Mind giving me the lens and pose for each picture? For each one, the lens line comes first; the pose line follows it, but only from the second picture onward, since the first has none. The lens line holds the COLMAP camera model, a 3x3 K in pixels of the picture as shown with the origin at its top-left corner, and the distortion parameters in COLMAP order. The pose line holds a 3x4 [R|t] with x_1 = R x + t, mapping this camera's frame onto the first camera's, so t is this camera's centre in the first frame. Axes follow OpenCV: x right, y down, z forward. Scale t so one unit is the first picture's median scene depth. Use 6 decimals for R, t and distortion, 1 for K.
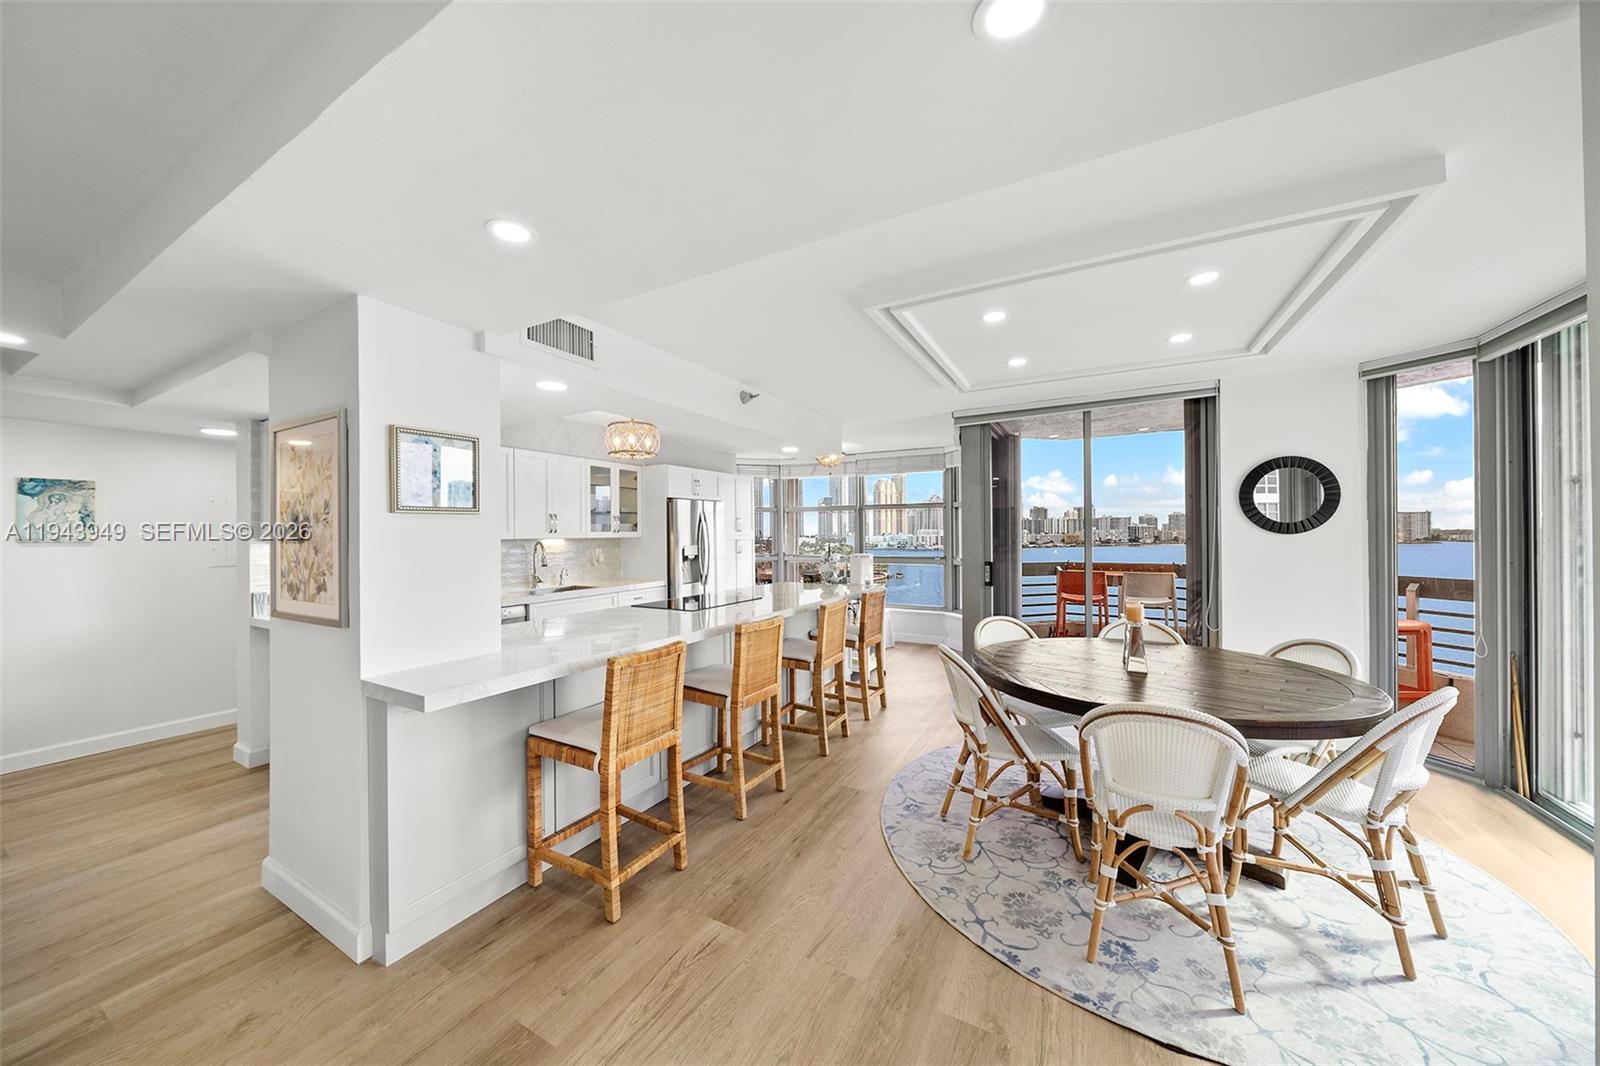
lens RADIAL K [[548.7, 0, 778.9], [0, 548.7, 534.2], [0, 0, 1]] dist [0.000047, 0.000005]
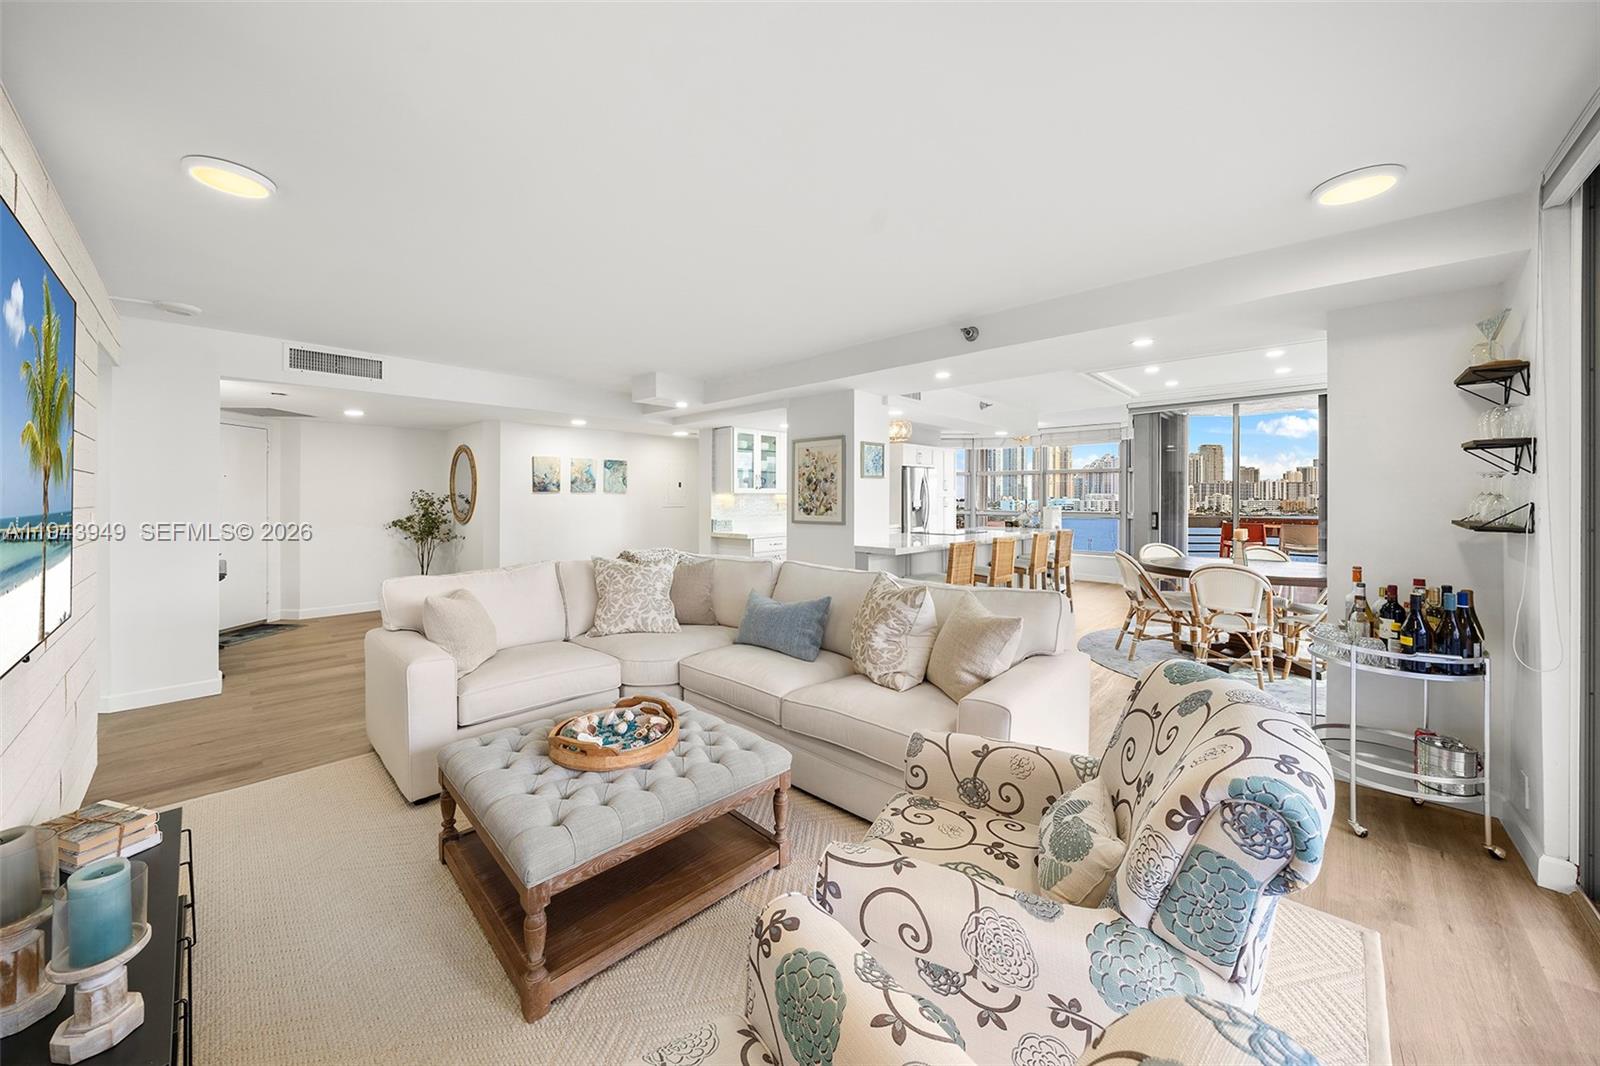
lens RADIAL K [[561.9, 0, 776.2], [0, 561.9, 499.7], [0, 0, 1]] dist [-0.000195, 0.000028]
pose [[0.967792, 0.010839, -0.251517, -0.156118], [-0.009606, 0.999935, 0.006130, 0.015361], [0.251567, -0.003517, 0.967833, -0.512276]]
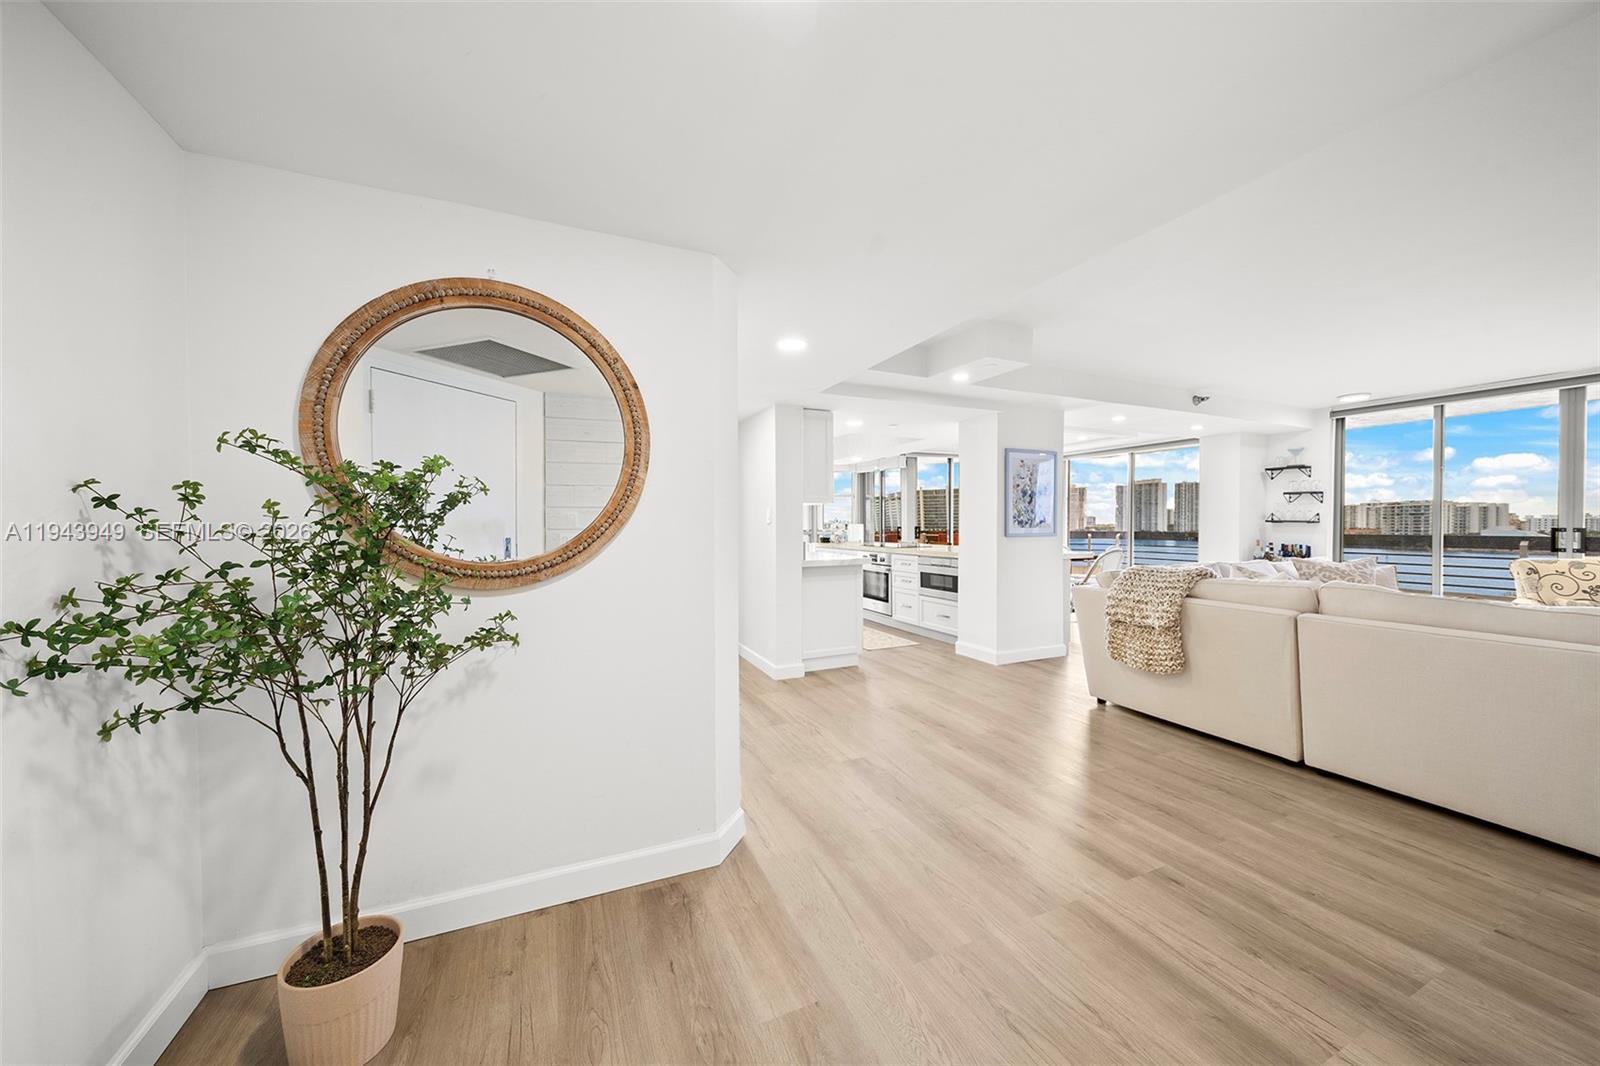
lens RADIAL K [[567.9, 0, 800.0], [0, 567.9, 533.0], [0, 0, 1]] dist [-0.000934, -0.000041]
pose [[0.587541, 0.002387, 0.809191, -1.260905], [-0.010671, 0.999932, 0.004799, 0.052719], [-0.809124, -0.011455, 0.587527, 0.140236]]
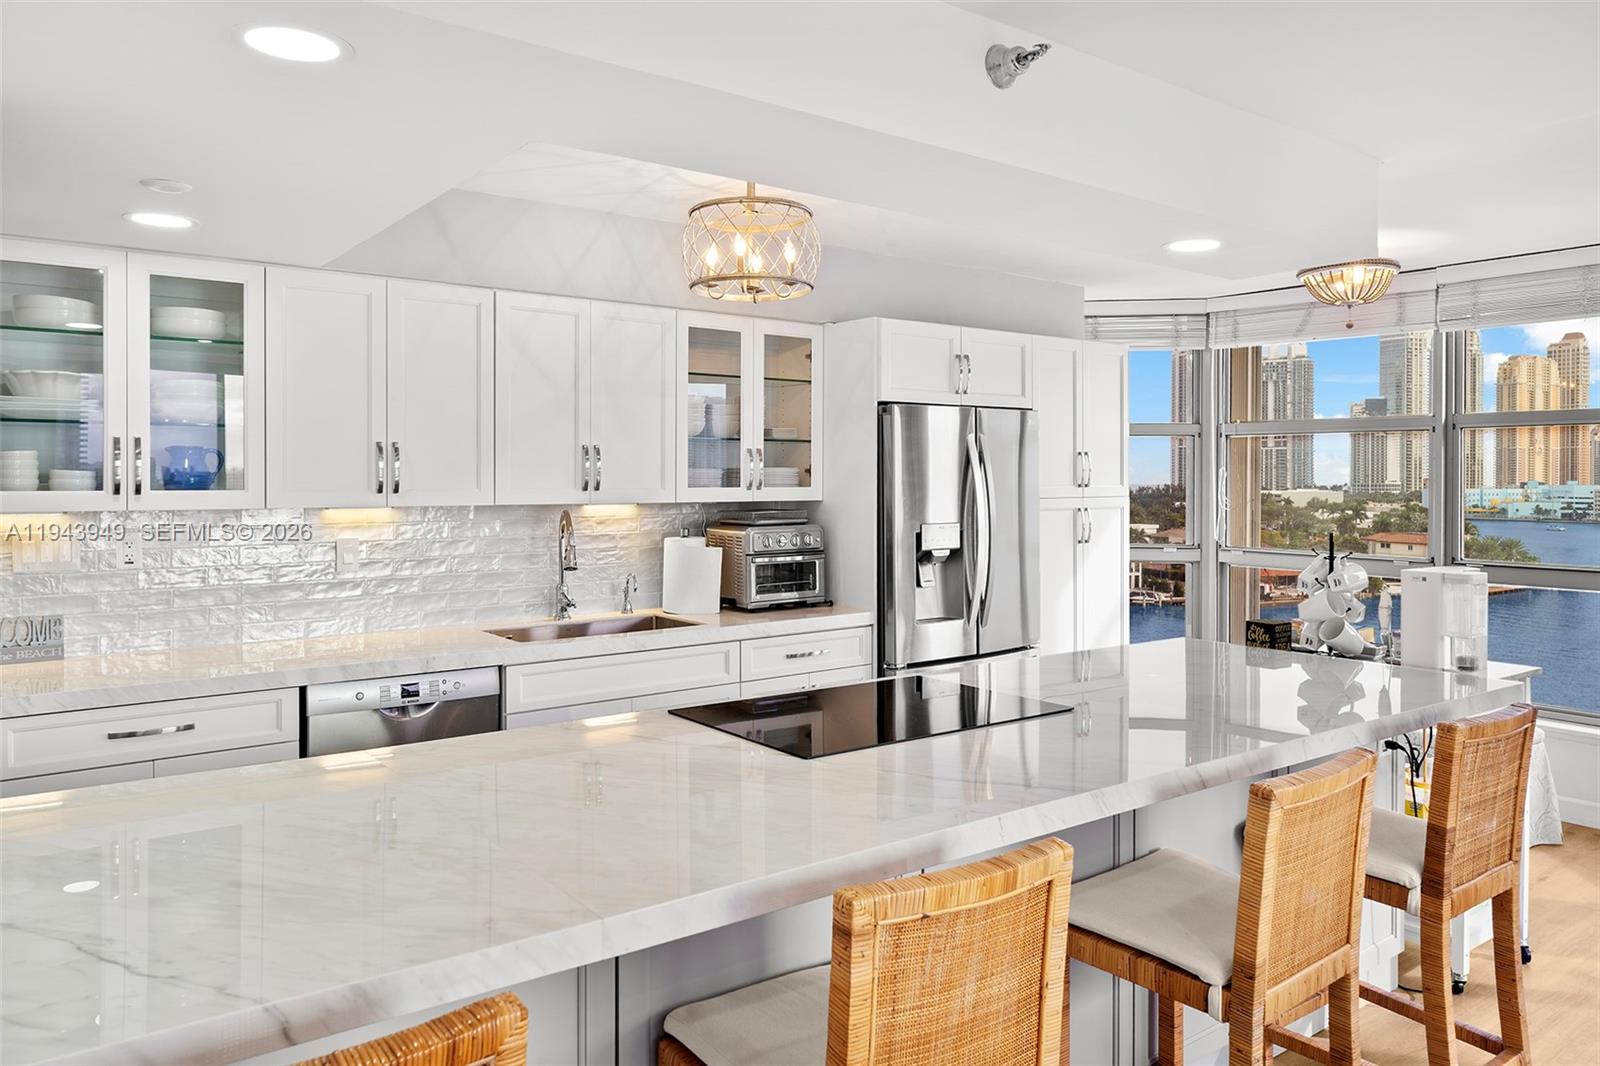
lens RADIAL K [[1084.8, 0, 797.0], [0, 1084.8, 489.0], [0, 0, 1]] dist [0.000243, -0.001223]
pose [[0.920309, 0.012344, -0.390999, 0.048567], [-0.008996, 0.999906, 0.010393, -0.011948], [0.391090, -0.006048, 0.920333, 0.267170]]
